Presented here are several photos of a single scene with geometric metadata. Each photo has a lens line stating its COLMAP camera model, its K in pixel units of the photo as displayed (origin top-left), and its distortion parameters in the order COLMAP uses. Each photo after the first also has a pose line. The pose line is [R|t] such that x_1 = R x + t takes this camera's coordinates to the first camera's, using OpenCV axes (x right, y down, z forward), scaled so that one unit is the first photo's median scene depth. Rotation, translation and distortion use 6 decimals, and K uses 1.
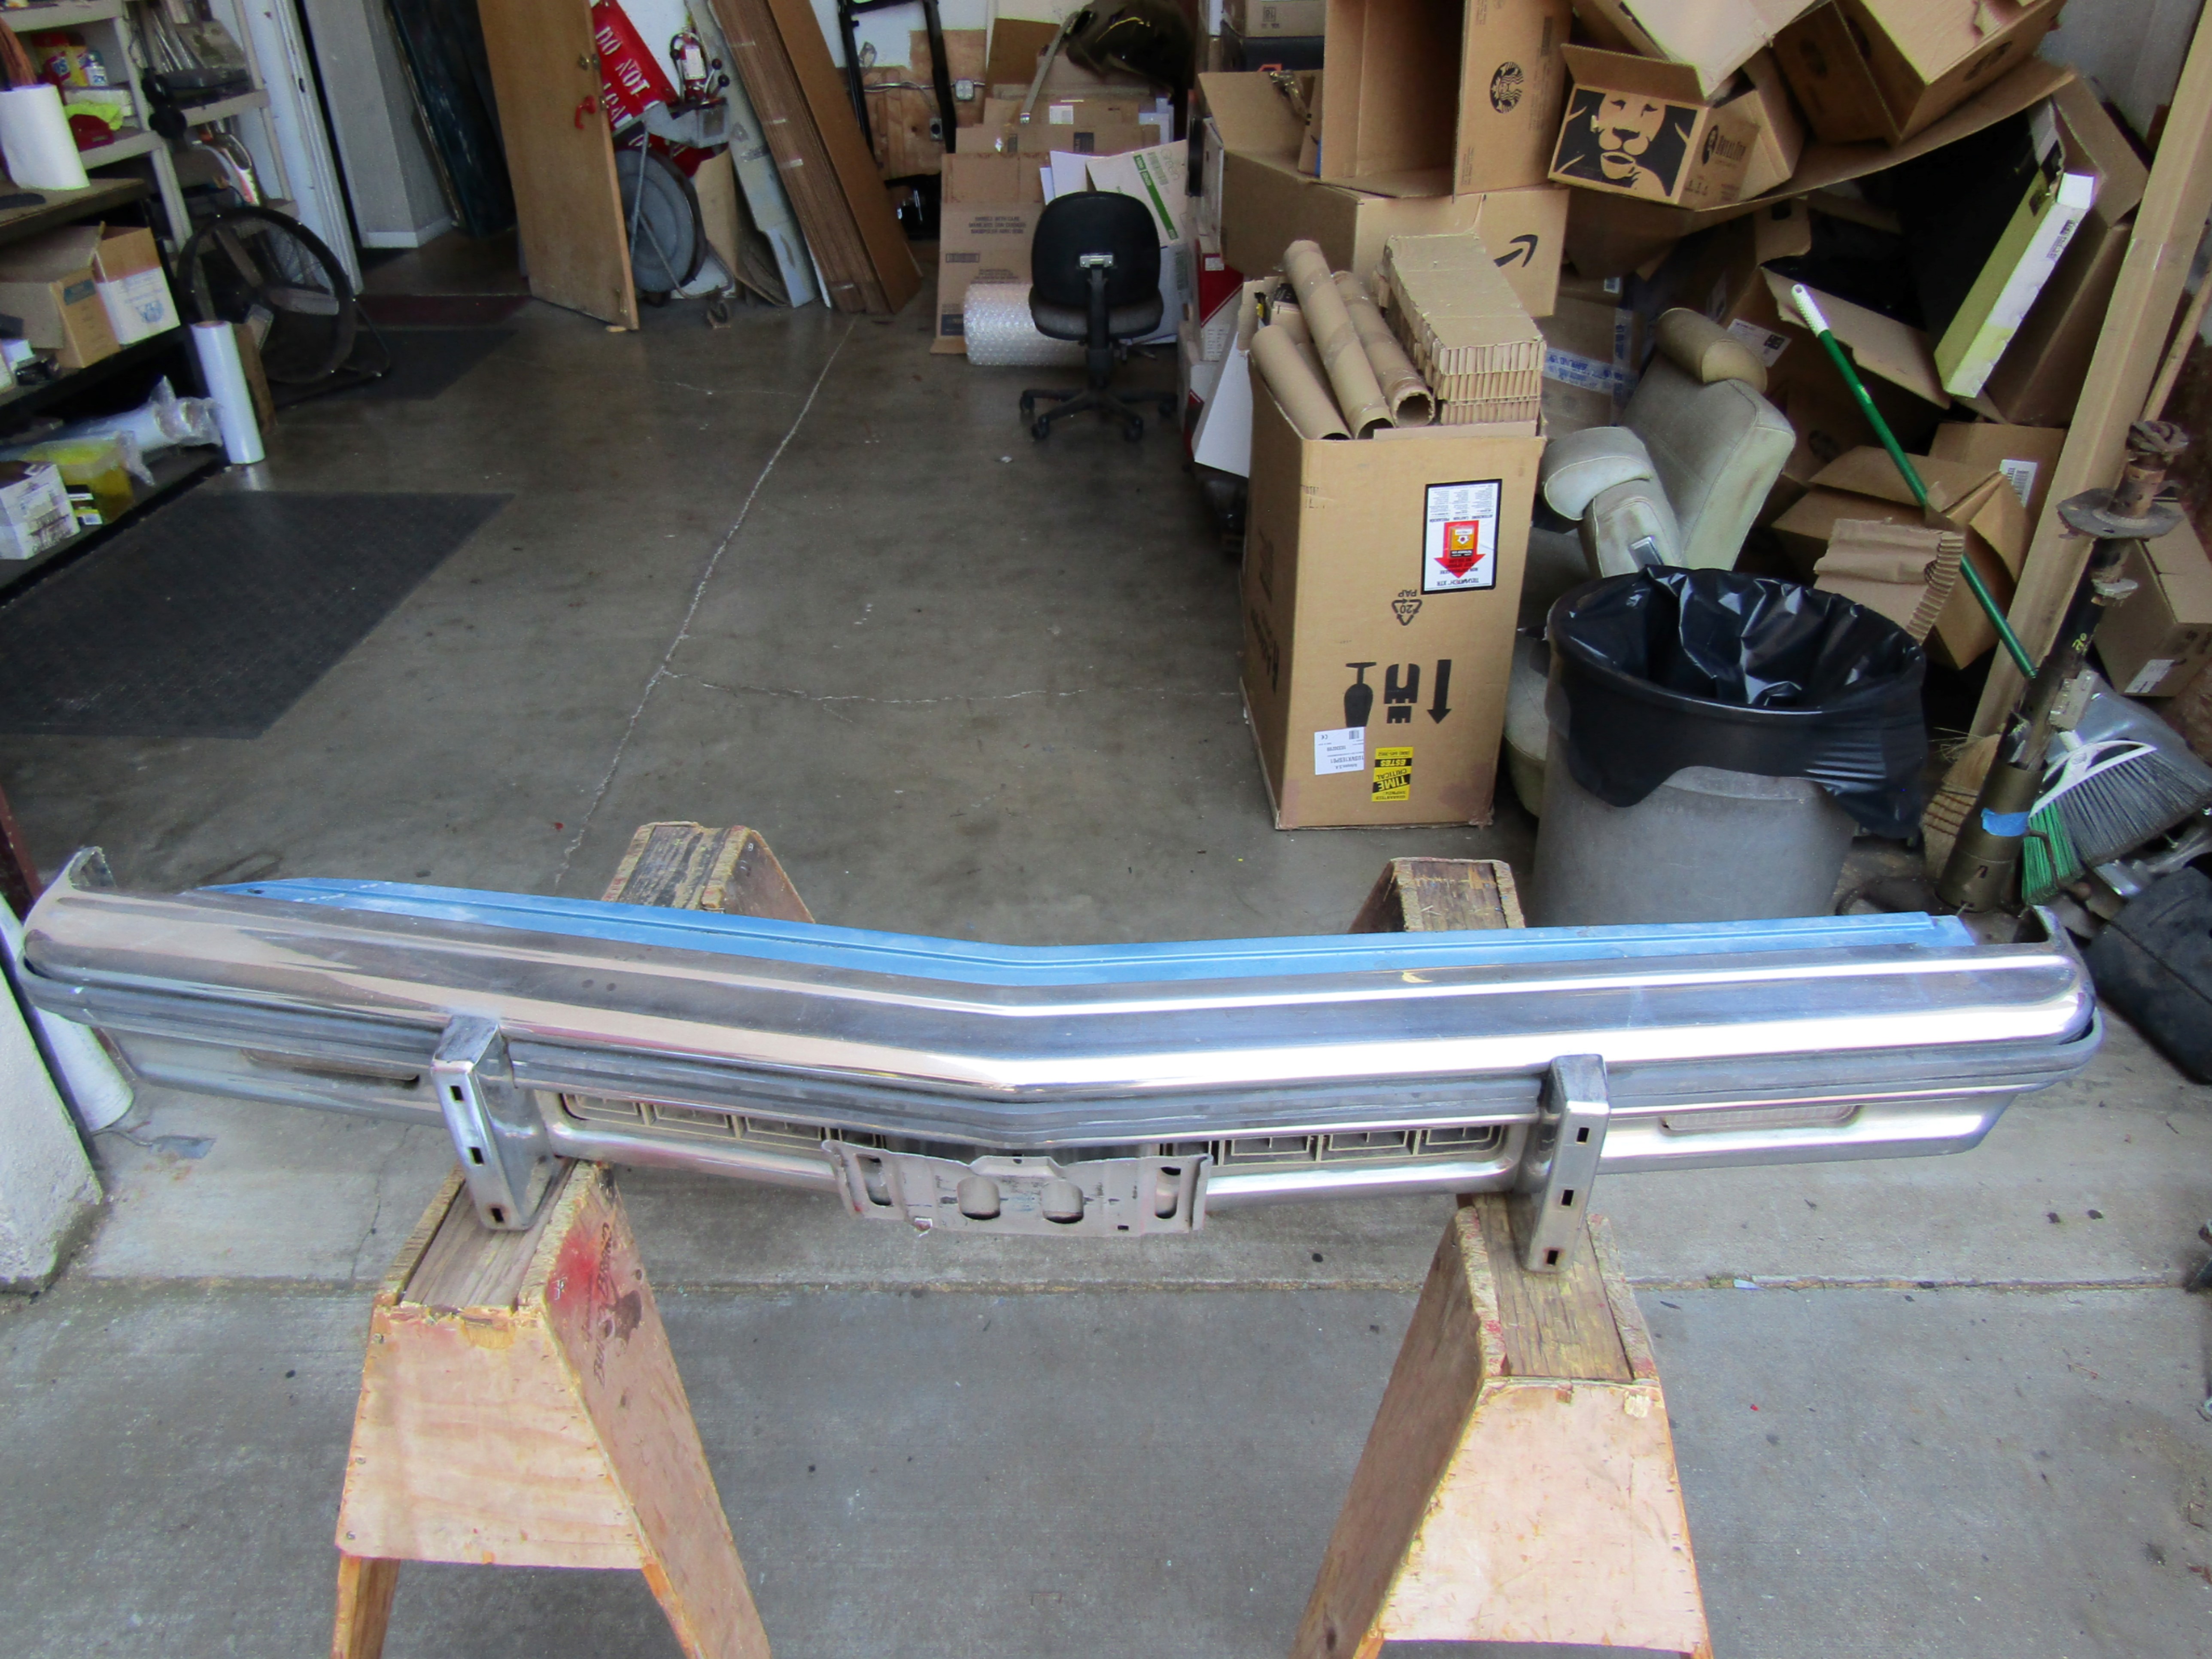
lens RADIAL K [[1577.2, 0, 1114.3], [0, 1577.2, 844.0], [0, 0, 1]] dist [-0.006332, 0.004961]
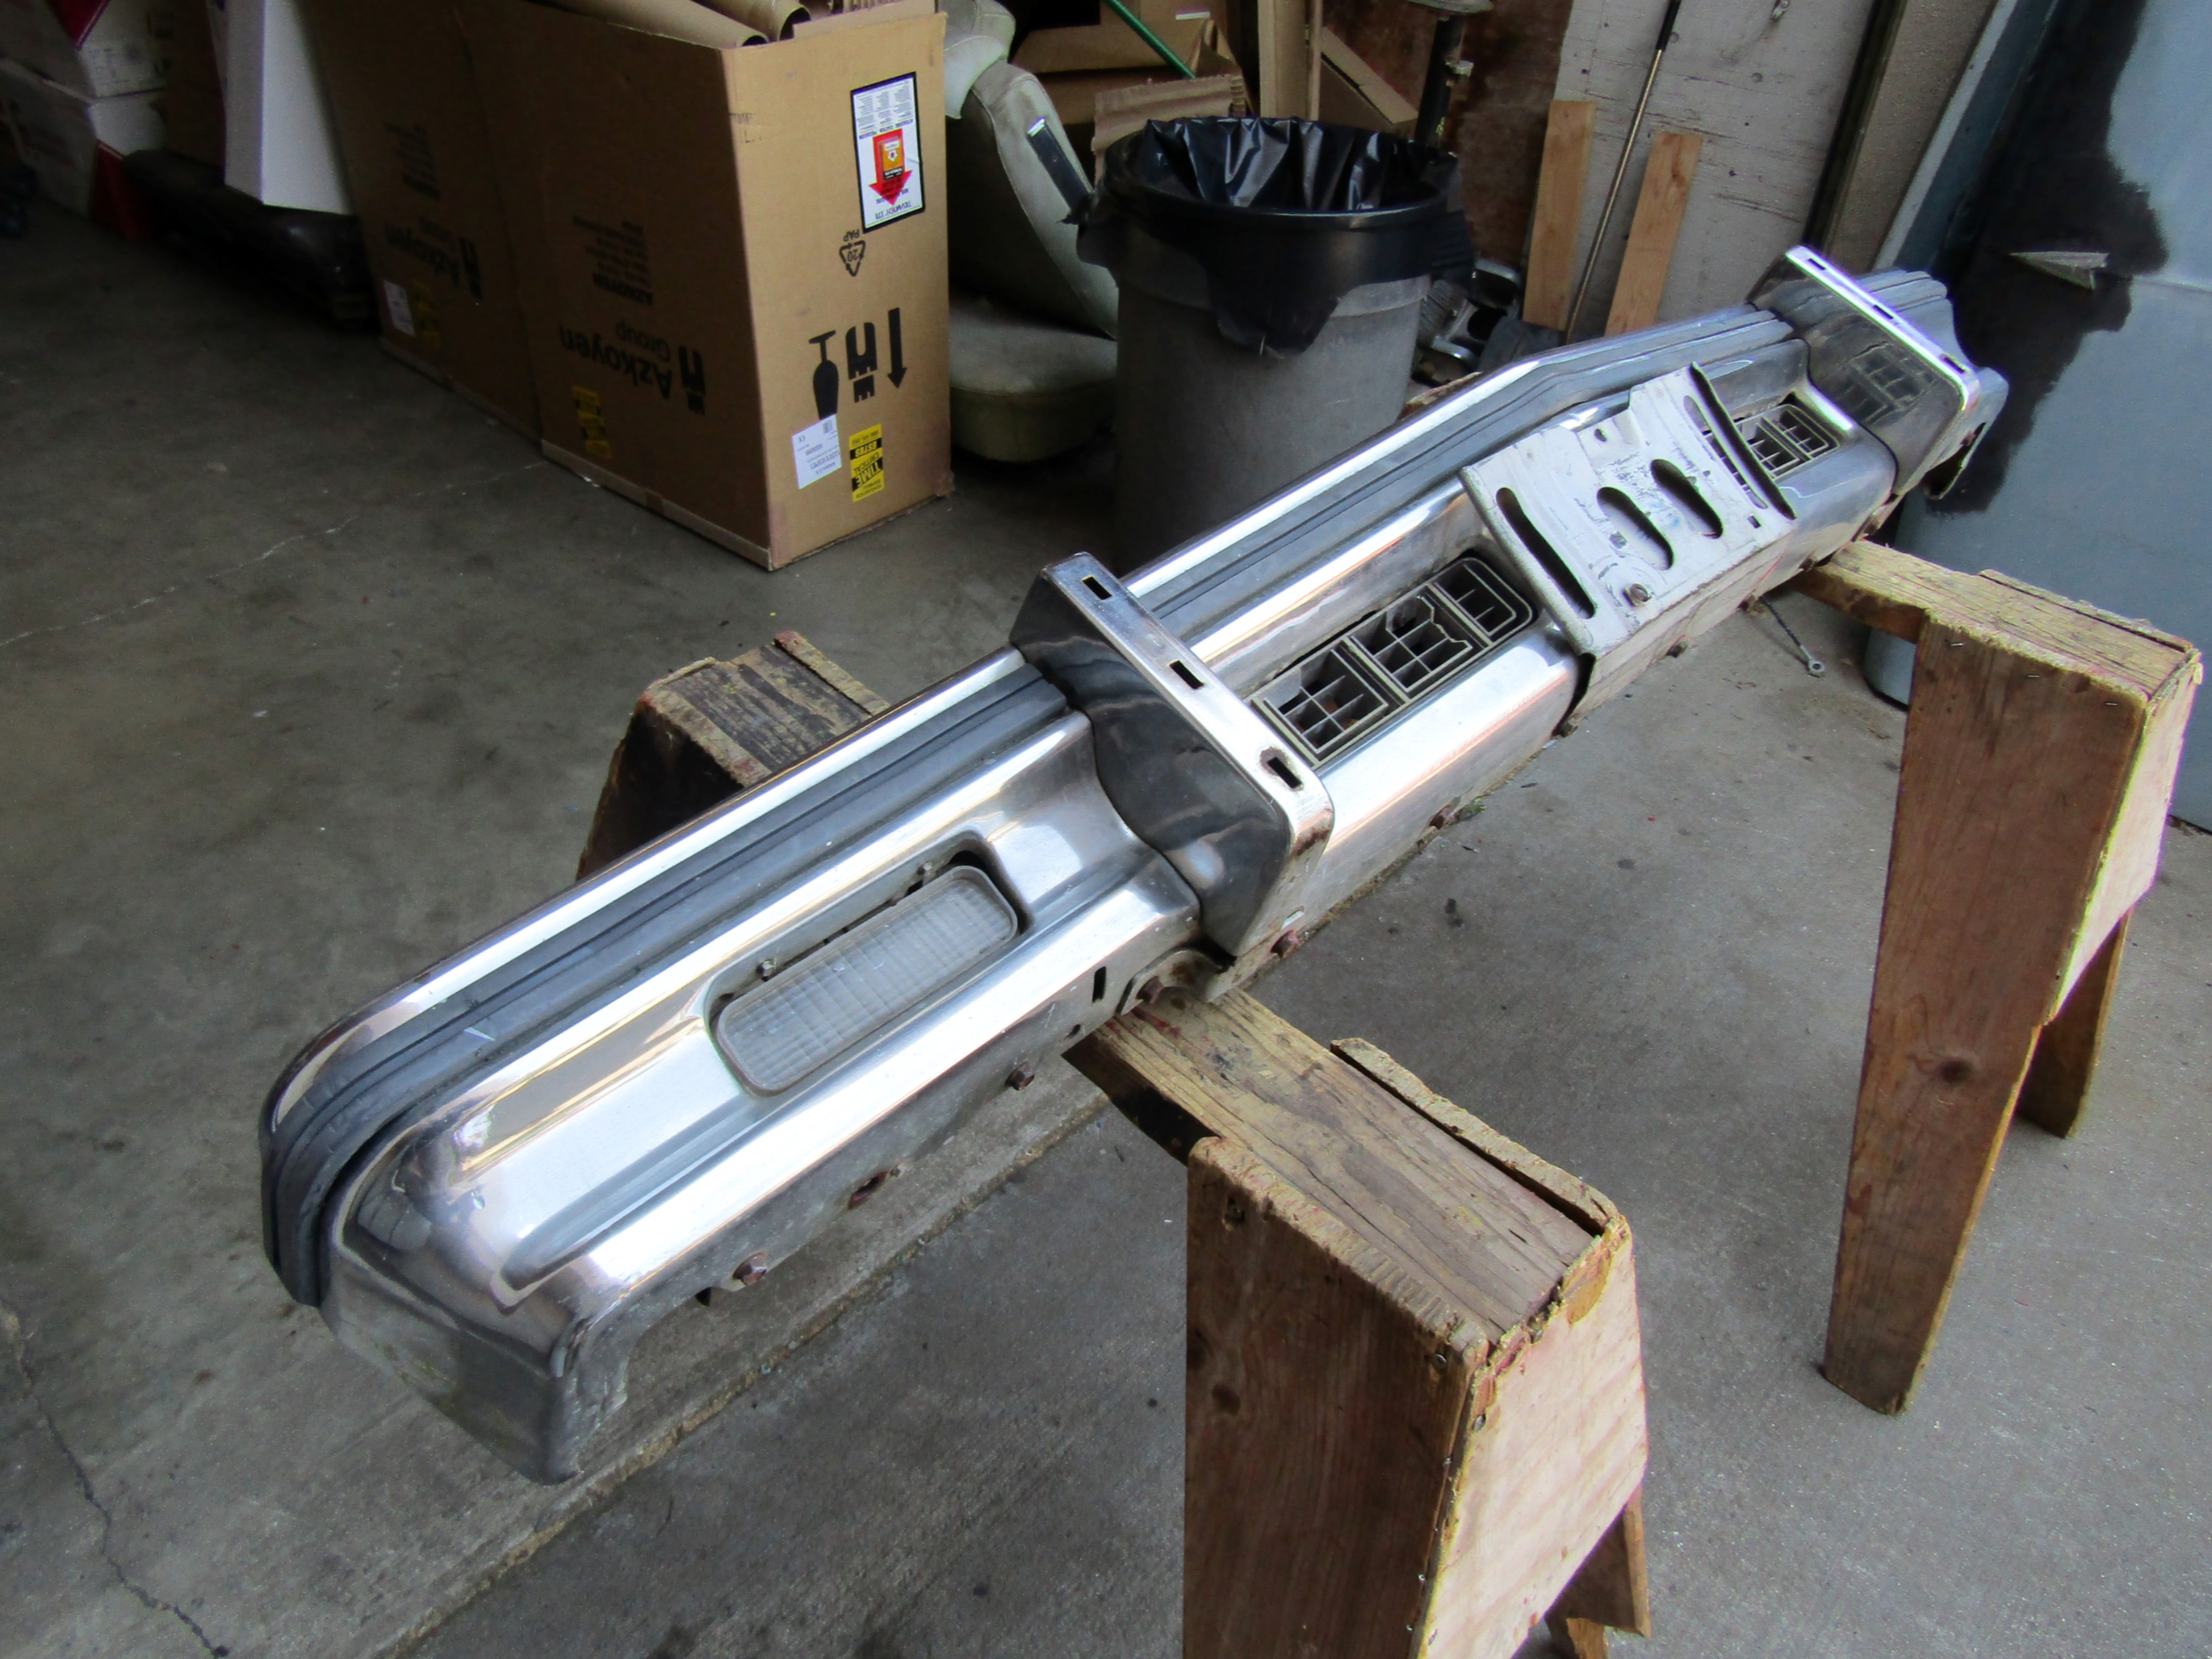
lens RADIAL K [[1562.7, 0, 1113.1], [0, 1562.7, 834.4], [0, 0, 1]] dist [-0.004981, -0.005453]
pose [[0.667161, -0.429988, 0.608282, -0.368932], [0.350146, 0.901766, 0.253410, -0.032492], [-0.657491, 0.043922, 0.752181, 0.293845]]
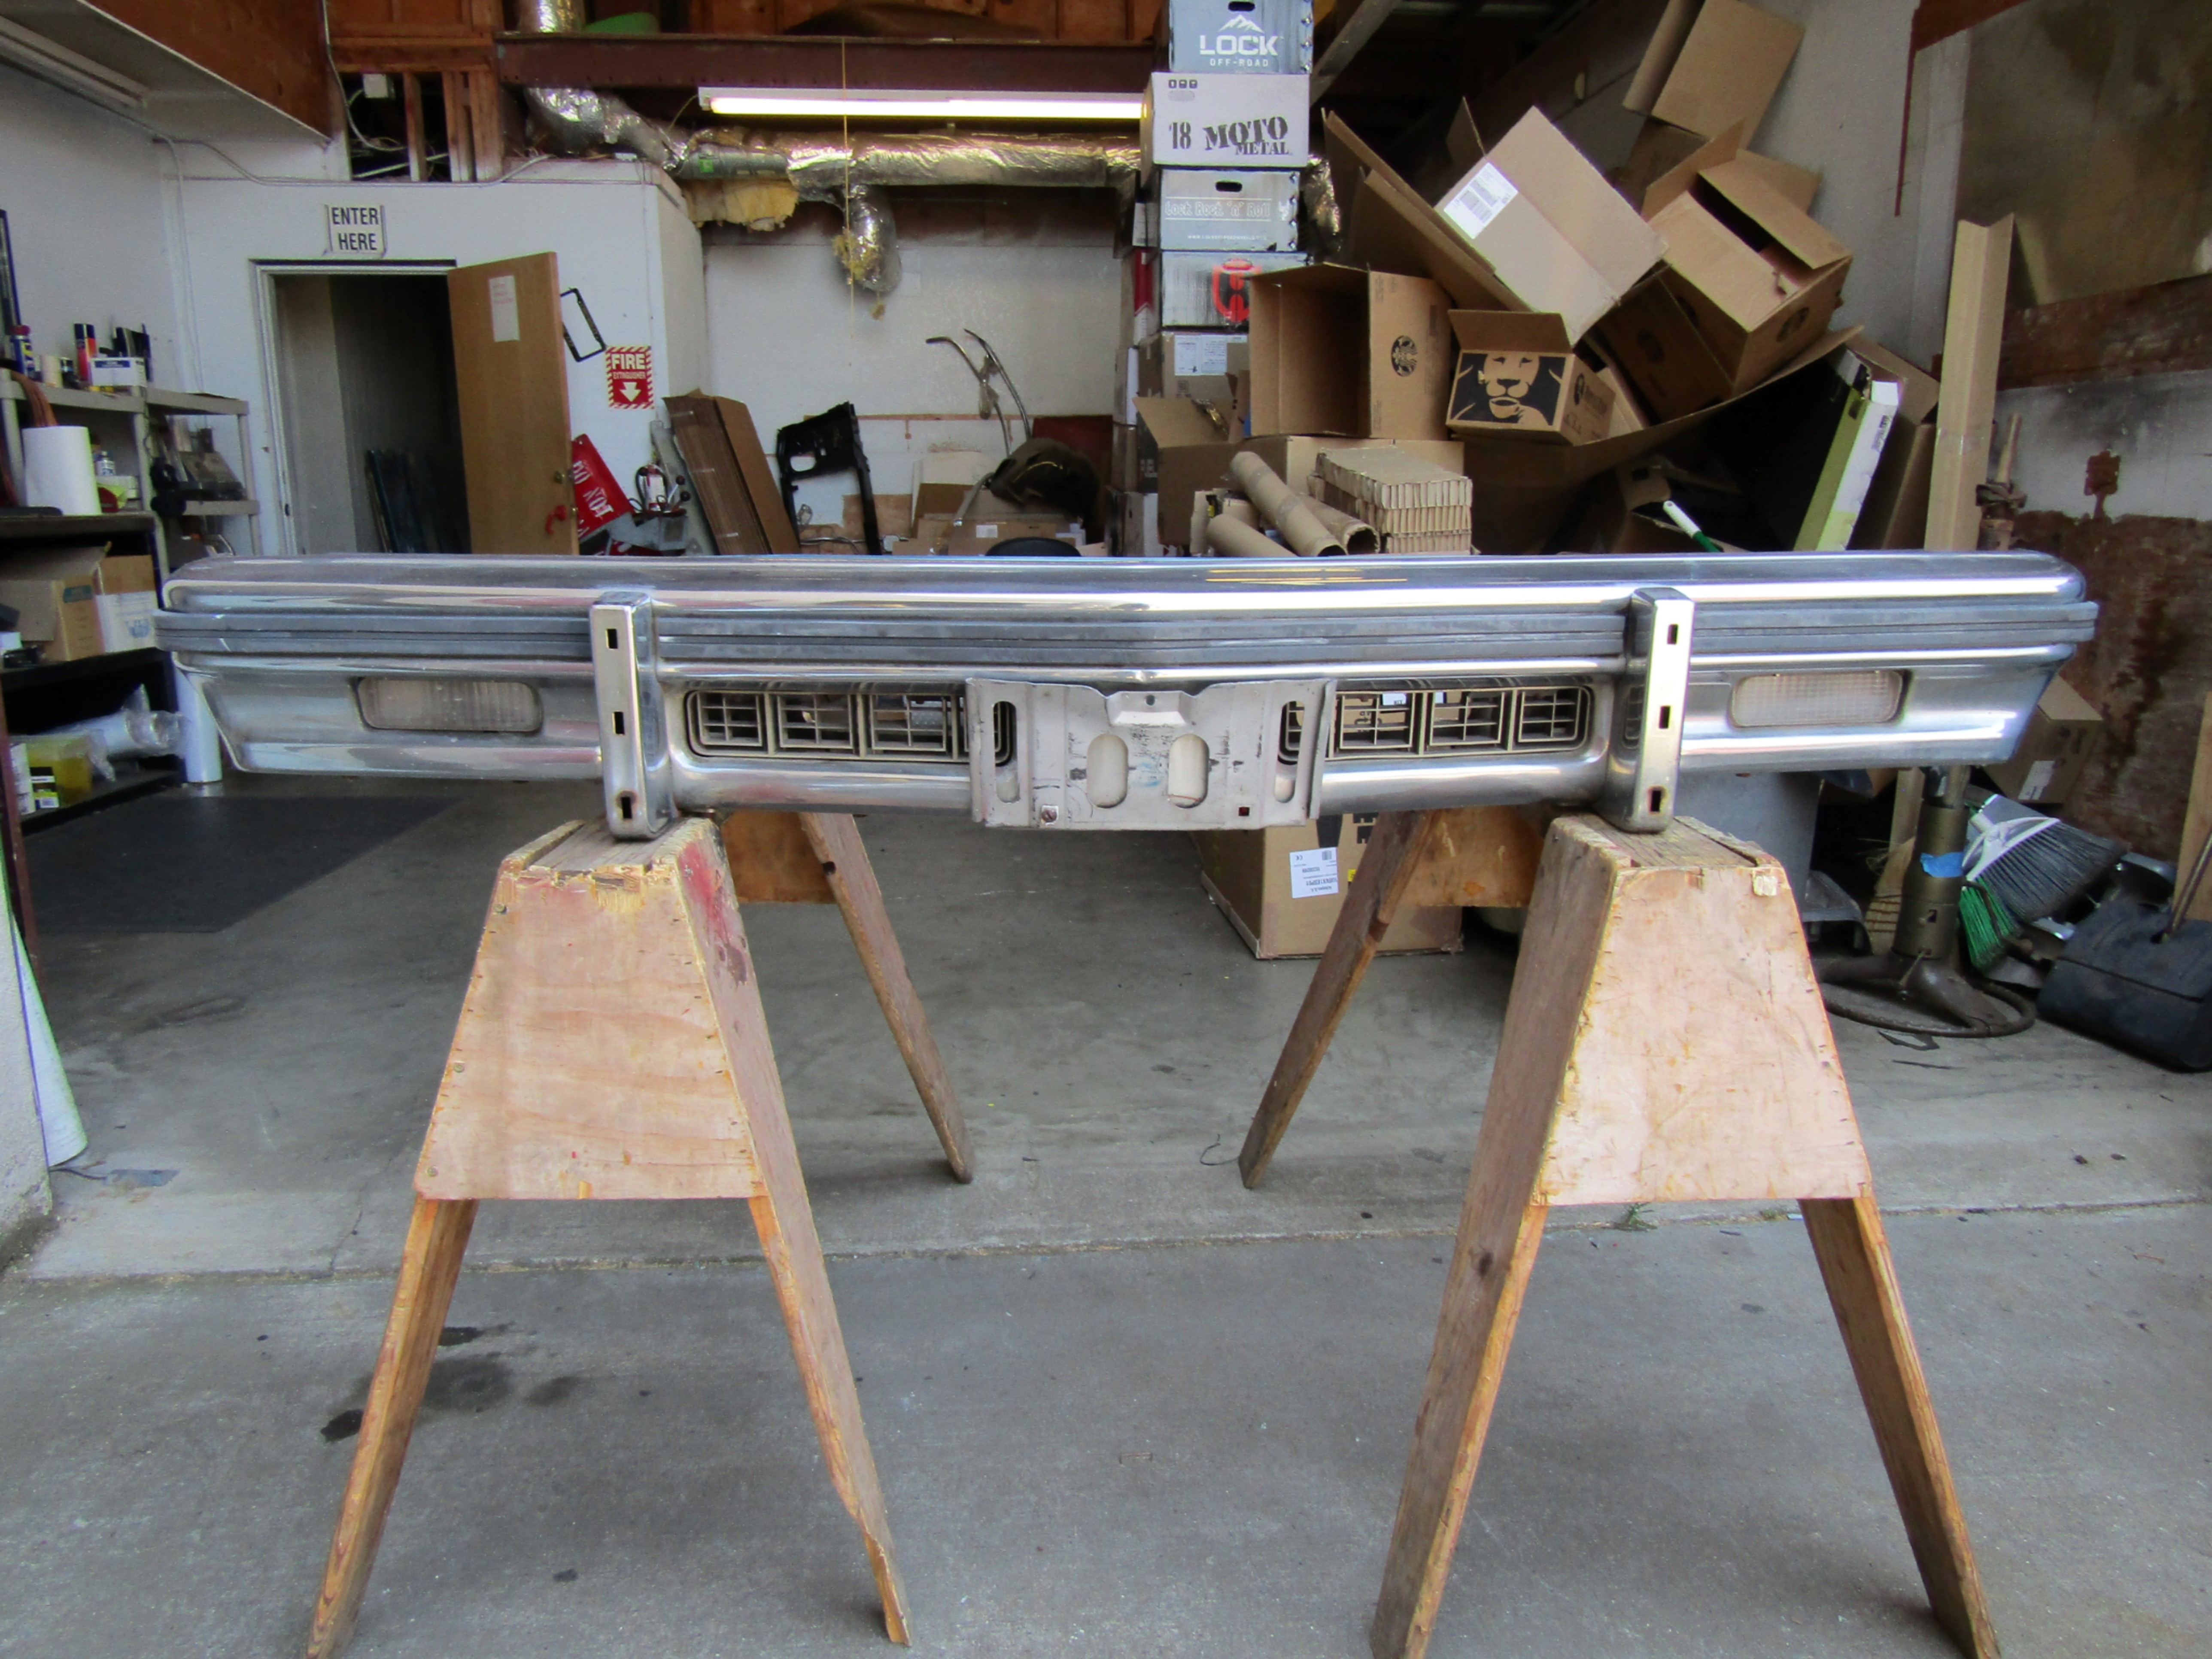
lens RADIAL K [[1579.5, 0, 1114.7], [0, 1579.5, 845.2], [0, 0, 1]] dist [0.000459, -0.001105]
pose [[0.996810, -0.017287, 0.077917, -0.074812], [0.042142, 0.943075, -0.329898, 0.279963], [-0.067779, 0.332130, 0.940795, 0.018749]]
